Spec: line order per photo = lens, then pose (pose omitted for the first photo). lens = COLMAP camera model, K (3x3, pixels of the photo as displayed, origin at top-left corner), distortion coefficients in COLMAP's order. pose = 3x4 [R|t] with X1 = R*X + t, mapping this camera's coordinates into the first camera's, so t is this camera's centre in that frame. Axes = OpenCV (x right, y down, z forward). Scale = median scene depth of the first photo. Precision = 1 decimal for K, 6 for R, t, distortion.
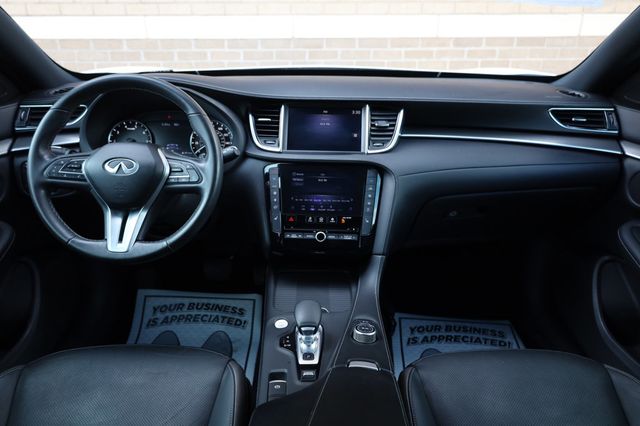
lens RADIAL K [[460.7, 0, 324.1], [0, 460.7, 210.7], [0, 0, 1]] dist [0.011692, -0.005346]
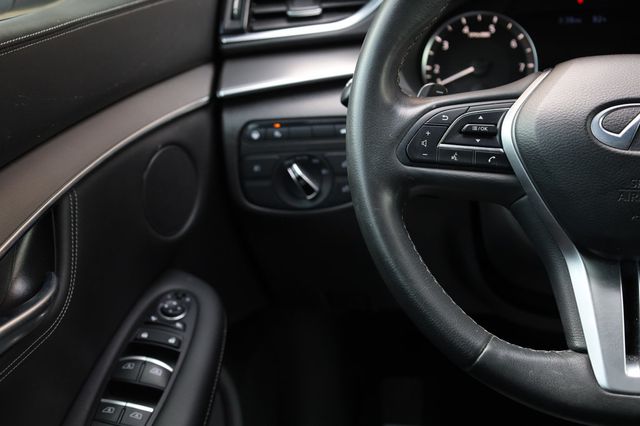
lens RADIAL K [[867.0, 0, 322.5], [0, 867.0, 213.4], [0, 0, 1]] dist [-0.007655, 0.000000]
pose [[0.979362, 0.006966, -0.201996, -0.420096], [-0.009189, 0.999907, -0.010072, -0.021268], [0.201907, 0.011720, 0.979335, 0.284237]]
